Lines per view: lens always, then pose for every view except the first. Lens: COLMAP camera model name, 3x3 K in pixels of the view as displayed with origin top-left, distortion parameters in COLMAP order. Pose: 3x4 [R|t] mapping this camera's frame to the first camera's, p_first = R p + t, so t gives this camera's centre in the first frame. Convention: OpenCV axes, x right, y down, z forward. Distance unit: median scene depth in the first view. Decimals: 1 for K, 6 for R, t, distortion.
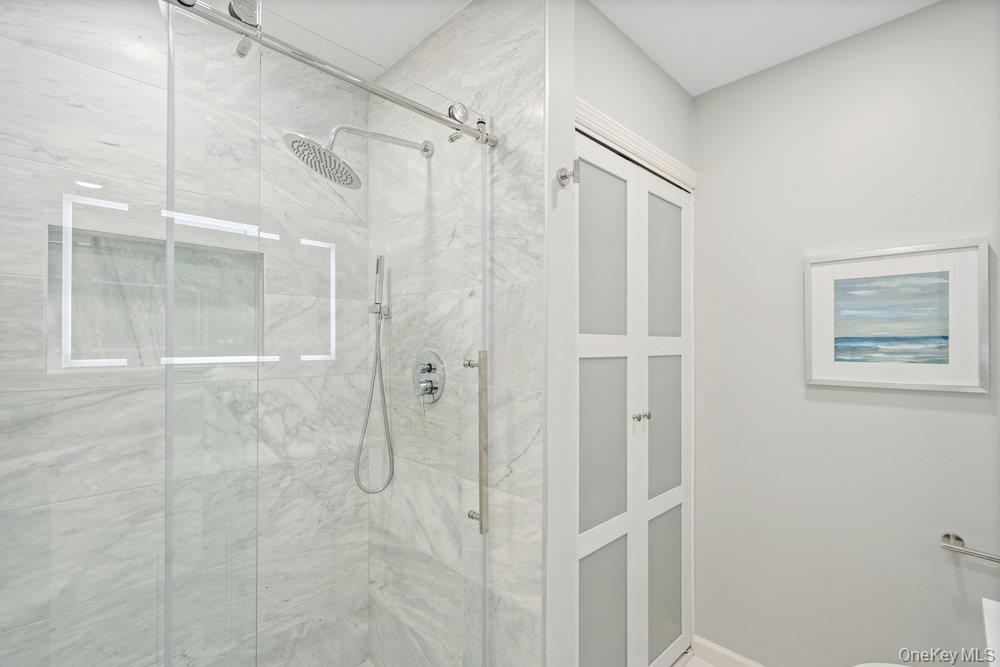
lens RADIAL K [[456.7, 0, 500.1], [0, 456.7, 341.4], [0, 0, 1]] dist [-0.001338, -0.000043]
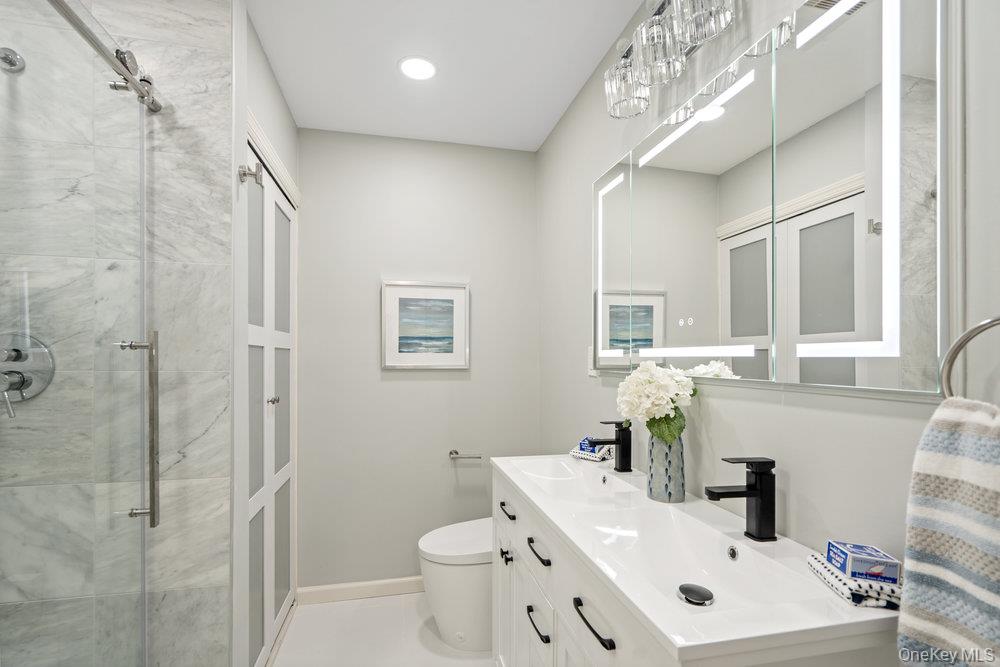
lens RADIAL K [[457.7, 0, 497.2], [0, 457.7, 358.2], [0, 0, 1]] dist [0.002299, 0.000941]
pose [[0.536702, -0.000974, 0.843772, -0.404527], [-0.006516, 0.999965, 0.005299, 0.059373], [-0.843747, -0.008342, 0.536676, -0.082790]]
